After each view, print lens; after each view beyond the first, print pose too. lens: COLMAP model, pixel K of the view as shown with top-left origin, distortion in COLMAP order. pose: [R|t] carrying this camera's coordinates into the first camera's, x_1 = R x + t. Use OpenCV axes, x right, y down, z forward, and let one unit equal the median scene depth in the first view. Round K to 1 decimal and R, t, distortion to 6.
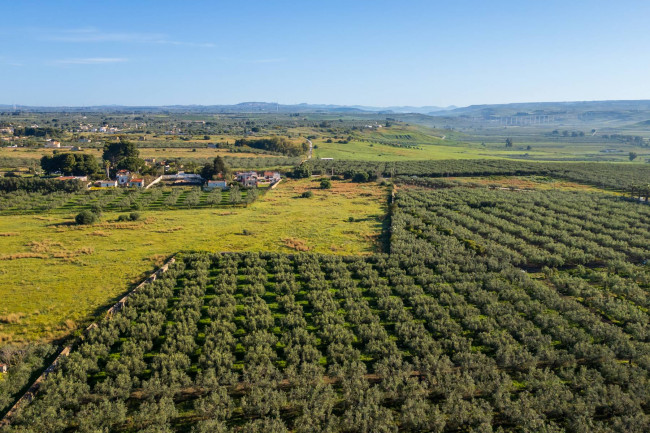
lens RADIAL K [[534.7, 0, 329.0], [0, 534.7, 218.9], [0, 0, 1]] dist [0.084826, -0.106108]
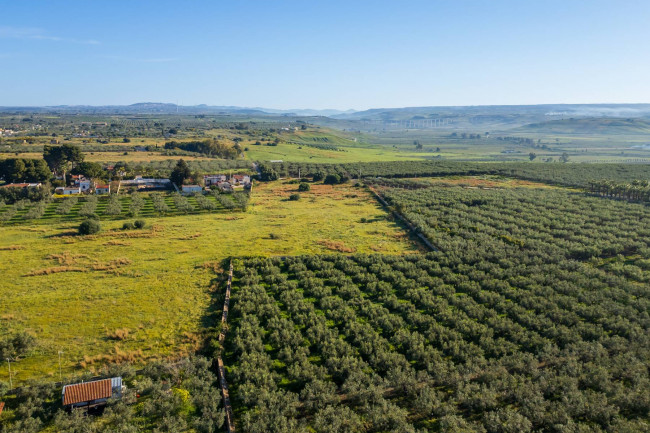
lens RADIAL K [[534.7, 0, 328.3], [0, 534.7, 219.7], [0, 0, 1]] dist [0.084826, -0.106108]
pose [[0.983285, -0.030471, 0.179505, -0.046467], [0.030984, 0.999520, -0.000054, -0.000414], [-0.179418, 0.005615, 0.983757, 0.002335]]
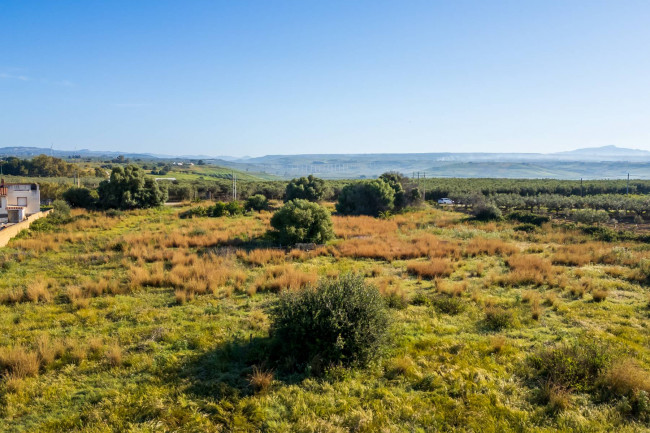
lens RADIAL K [[525.2, 0, 328.7], [0, 525.2, 215.2], [0, 0, 1]] dist [0.047860, -0.000897]
pose [[0.927533, -0.026582, 0.372794, -0.021762], [0.063253, 0.994243, -0.086482, -0.016127], [-0.368349, 0.103796, 0.923875, 0.264553]]
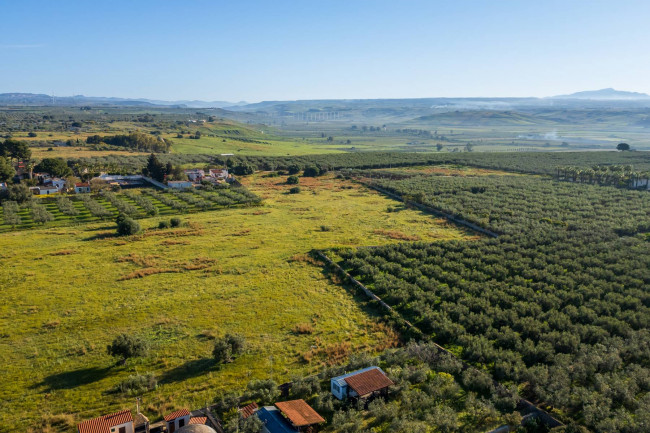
lens RADIAL K [[534.7, 0, 326.3], [0, 534.7, 217.4], [0, 0, 1]] dist [0.084826, -0.106108]
pose [[0.927592, -0.069934, 0.366990, -0.103360], [0.067735, 0.997525, 0.018883, -0.002712], [-0.367402, 0.007343, 0.930033, 0.015534]]
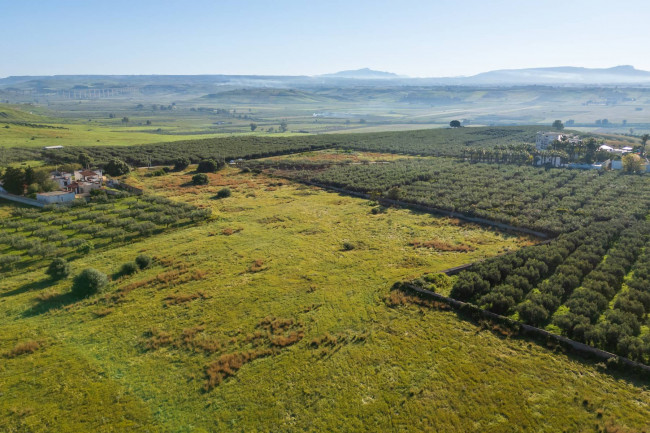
lens RADIAL K [[534.7, 0, 322.5], [0, 534.7, 218.4], [0, 0, 1]] dist [0.084826, -0.106108]
pose [[0.708562, -0.166759, 0.685661, -0.143228], [0.134744, 0.985770, 0.100504, -0.019888], [-0.692664, 0.021176, 0.720949, 0.092611]]
